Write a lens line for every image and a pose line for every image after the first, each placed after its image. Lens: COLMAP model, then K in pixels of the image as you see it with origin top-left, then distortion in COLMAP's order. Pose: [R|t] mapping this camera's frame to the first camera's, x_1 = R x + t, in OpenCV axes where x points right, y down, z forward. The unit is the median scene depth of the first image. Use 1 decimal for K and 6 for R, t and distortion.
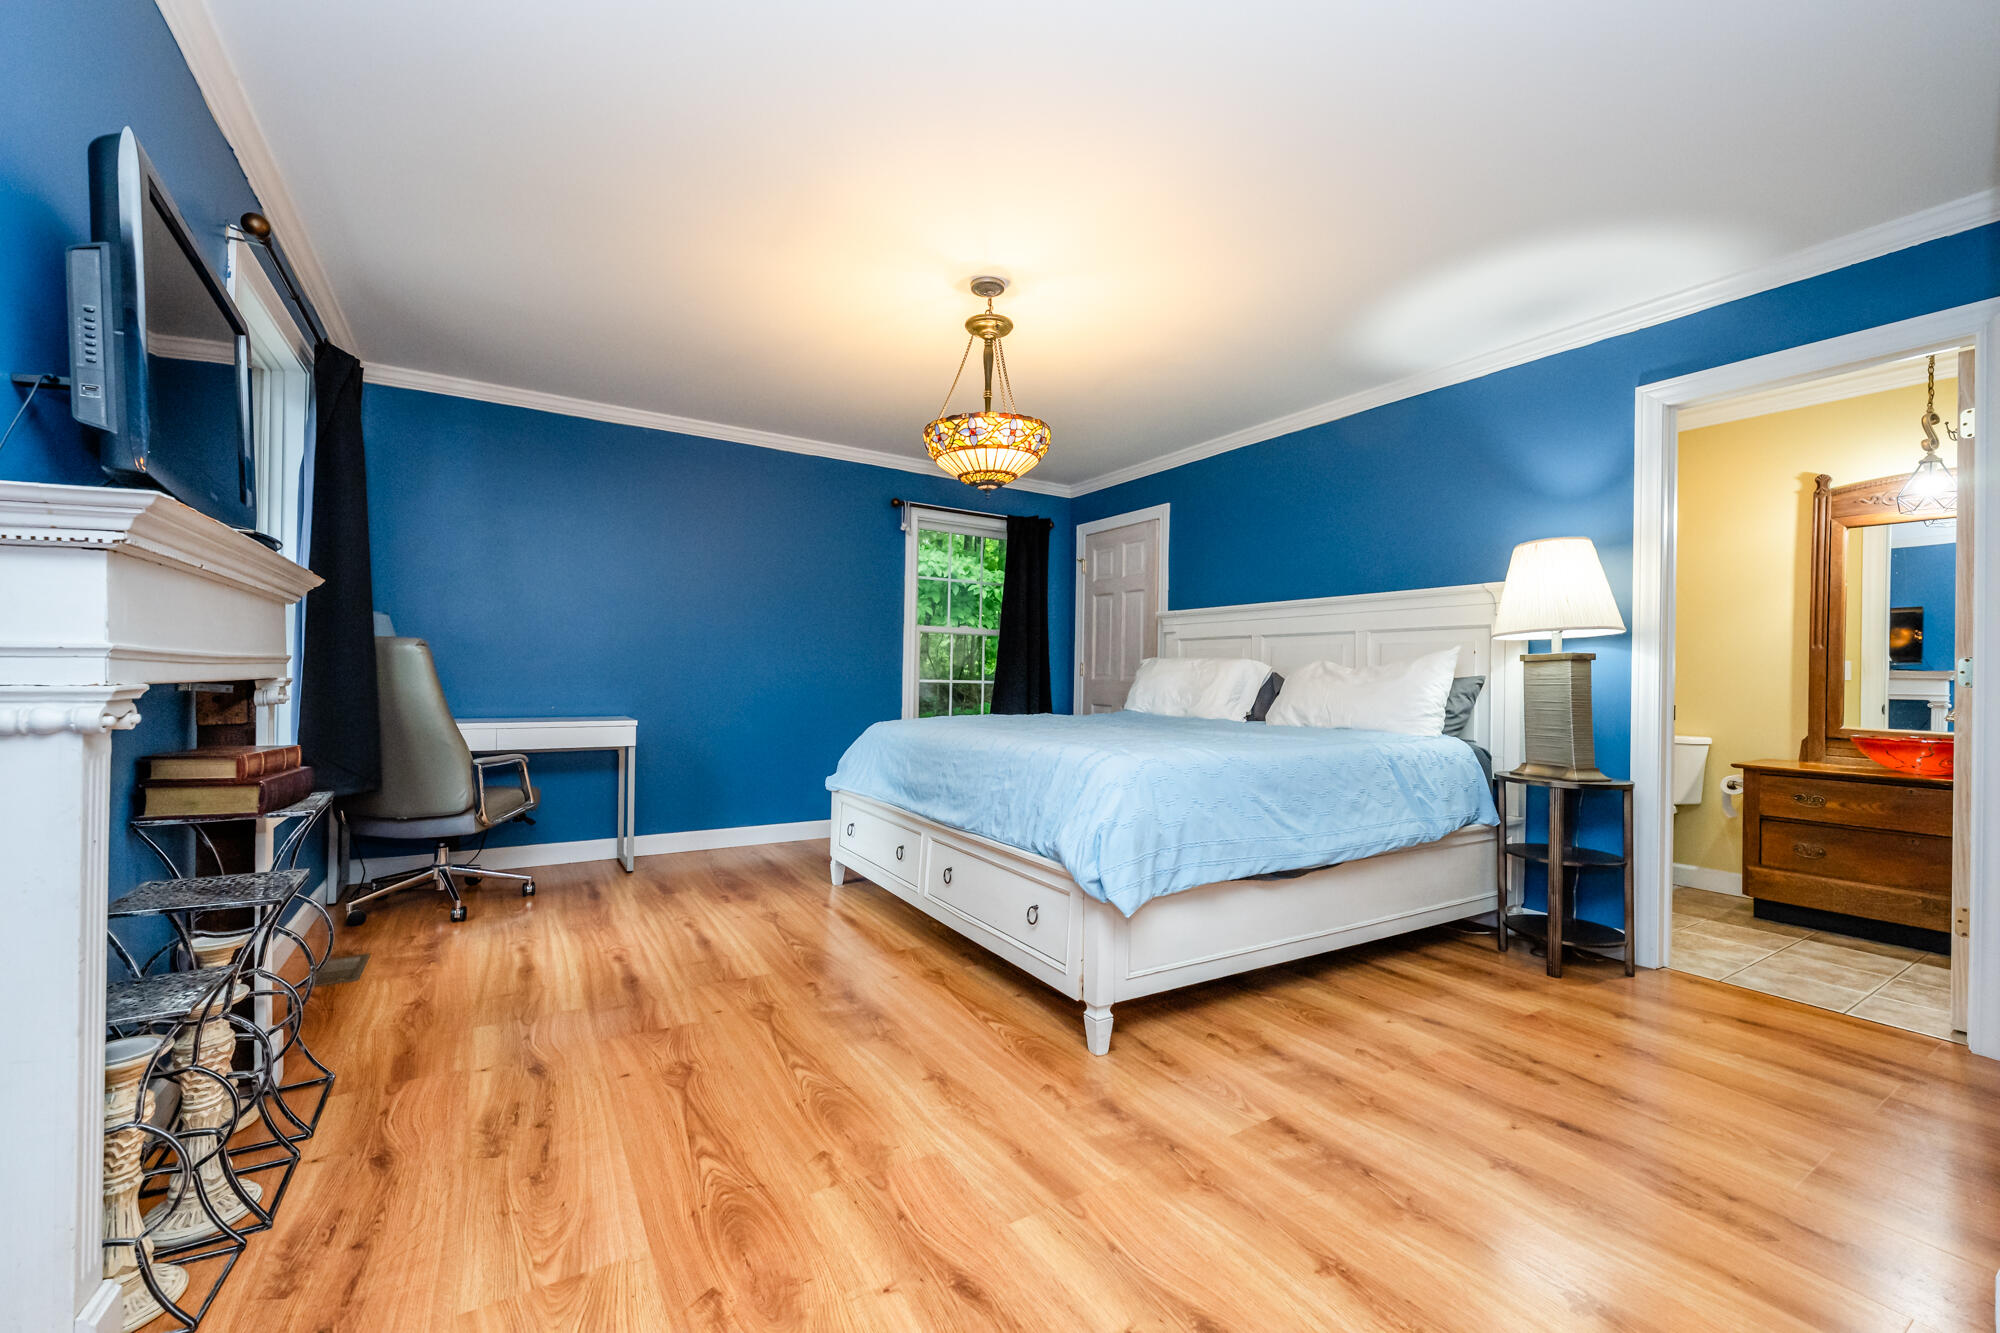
lens RADIAL K [[806.4, 0, 987.2], [0, 806.4, 675.3], [0, 0, 1]] dist [0.000869, 0.000176]
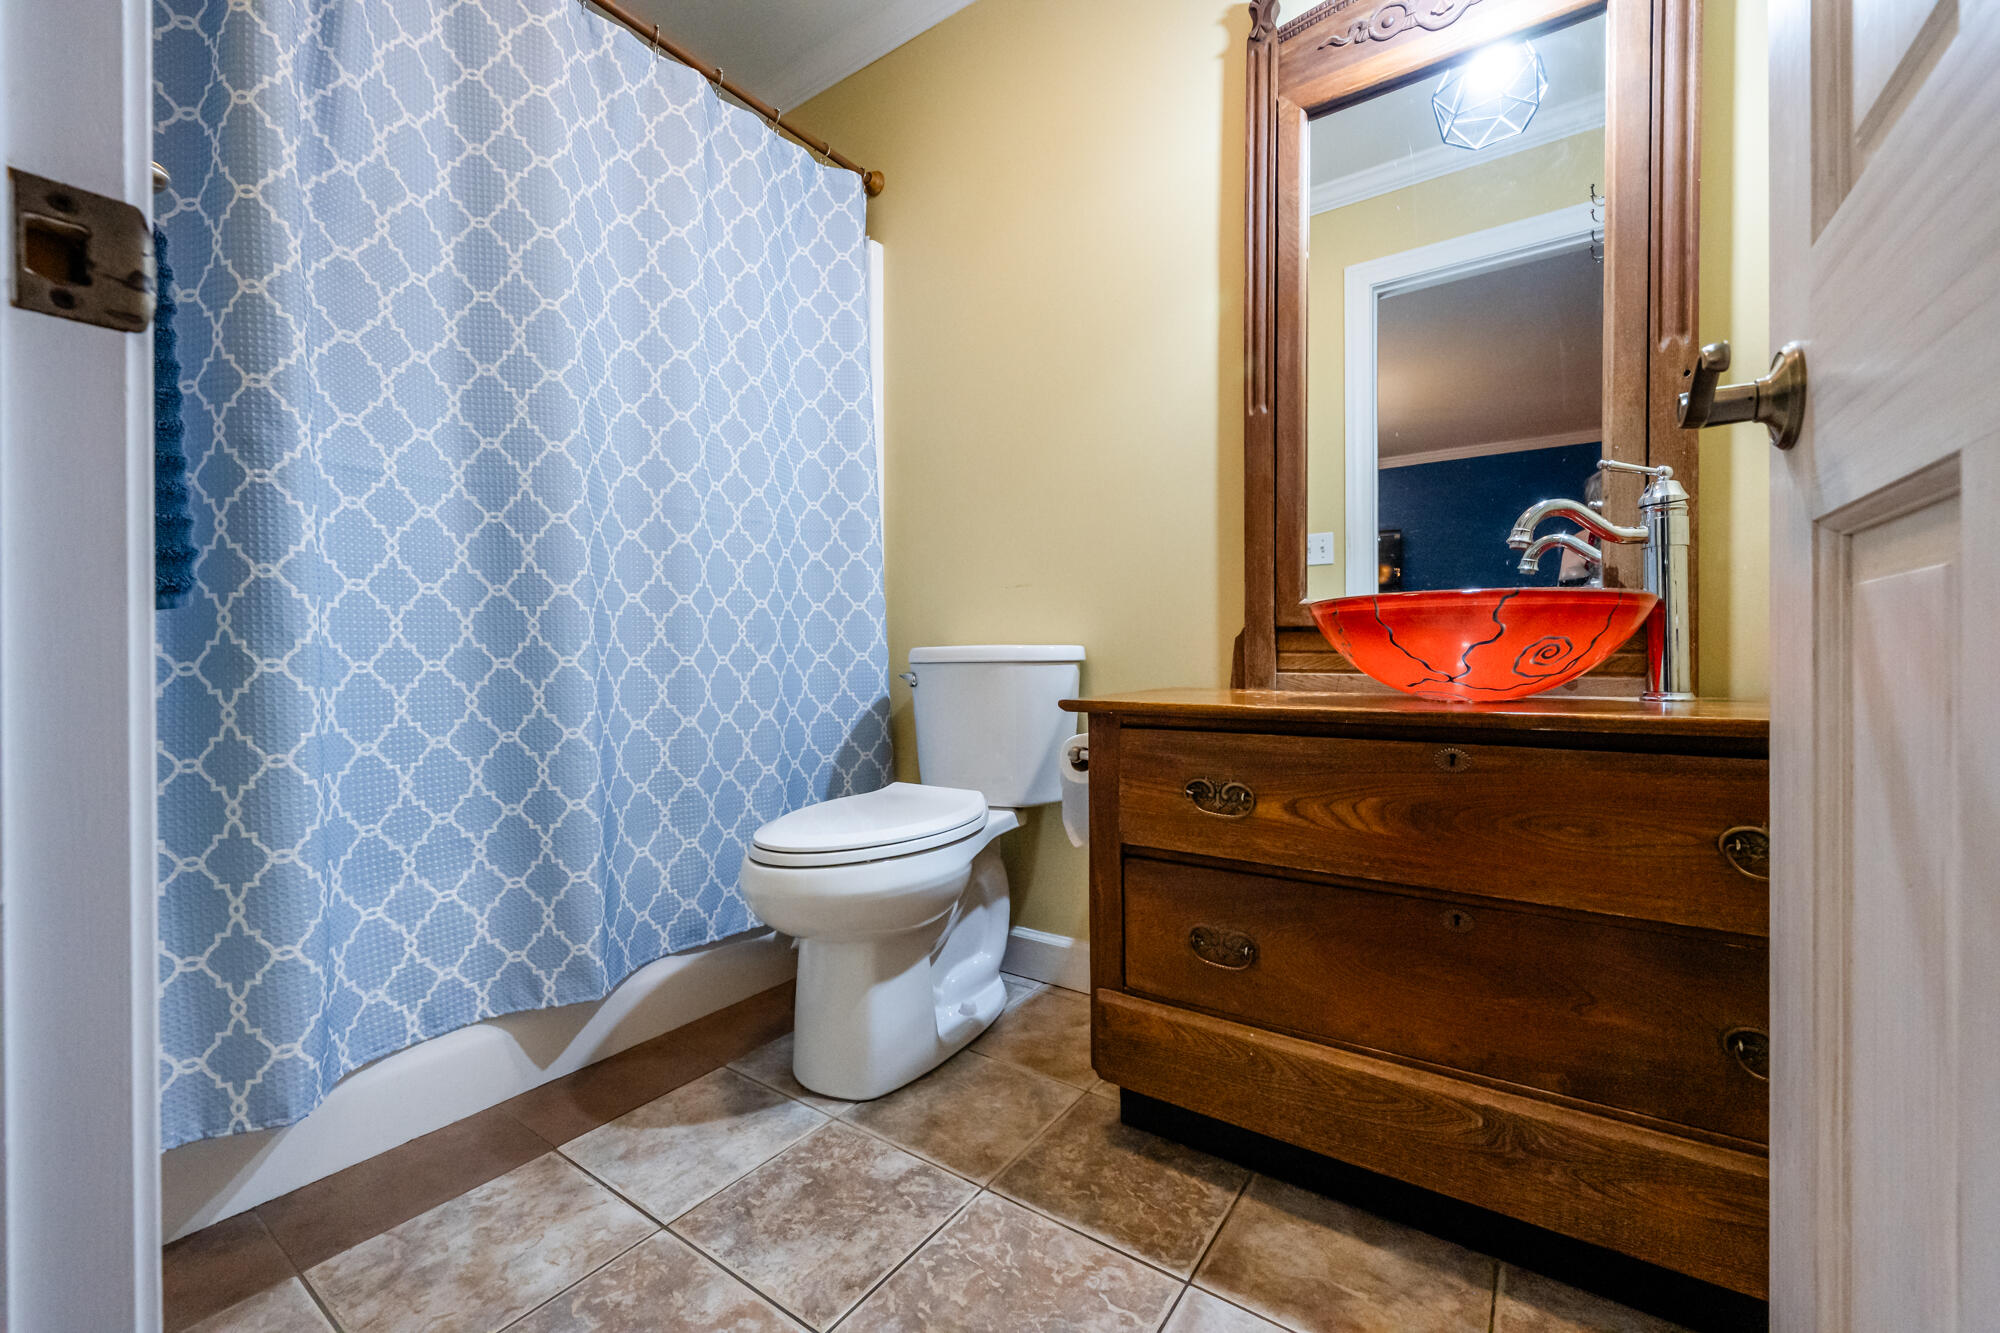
lens RADIAL K [[807.1, 0, 1000.0], [0, 807.1, 666.5], [0, 0, 1]] dist [0.000999, 0.000138]
pose [[0.912623, -0.026880, 0.407916, 0.775679], [0.019067, 0.999549, 0.023208, 0.088774], [-0.408356, -0.013403, 0.912724, 0.710830]]
